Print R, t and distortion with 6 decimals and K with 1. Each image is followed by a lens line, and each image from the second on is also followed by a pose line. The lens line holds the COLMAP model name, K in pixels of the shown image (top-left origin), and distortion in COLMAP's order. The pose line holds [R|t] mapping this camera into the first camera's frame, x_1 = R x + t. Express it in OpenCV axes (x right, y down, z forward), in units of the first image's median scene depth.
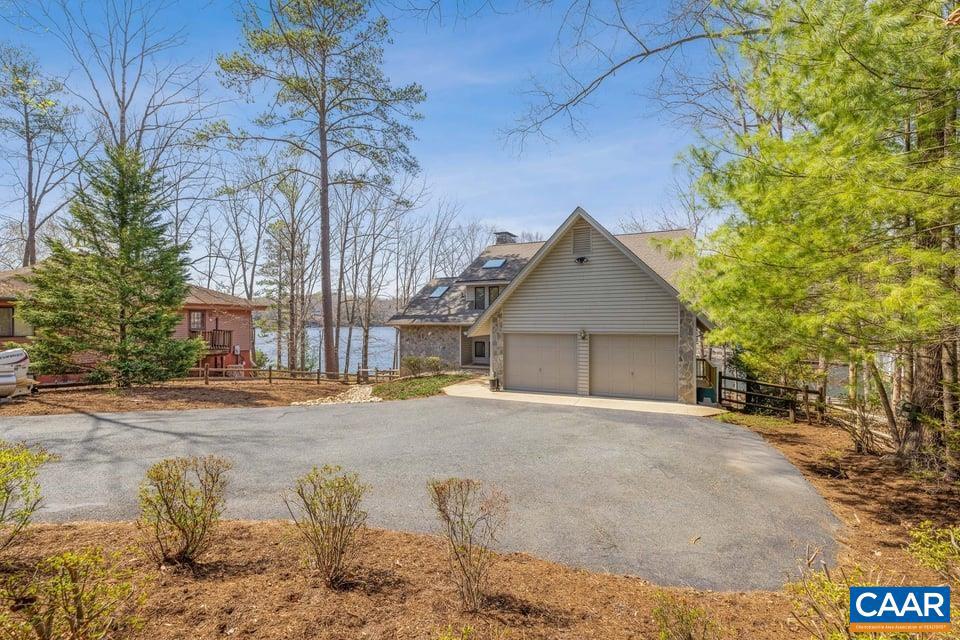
lens RADIAL K [[401.0, 0, 483.2], [0, 401.0, 316.3], [0, 0, 1]] dist [-0.000720, -0.000005]
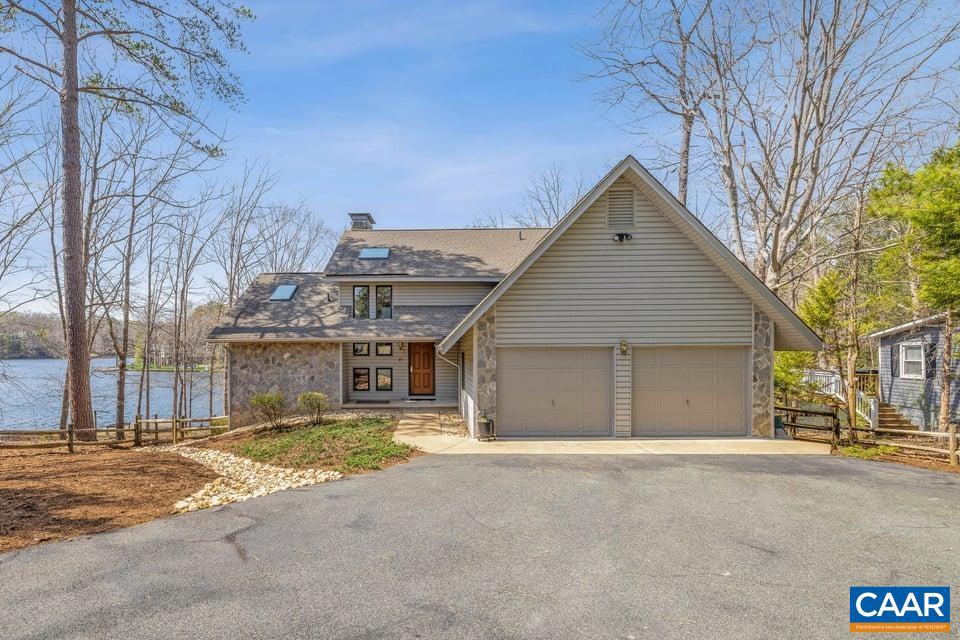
lens RADIAL K [[487.6, 0, 432.1], [0, 487.6, 342.6], [0, 0, 1]] dist [-0.001535, -0.000013]
pose [[0.922755, 0.003168, 0.385374, -0.222738], [-0.002225, 0.999993, -0.002893, 0.024596], [-0.385381, 0.001812, 0.922756, 0.221795]]
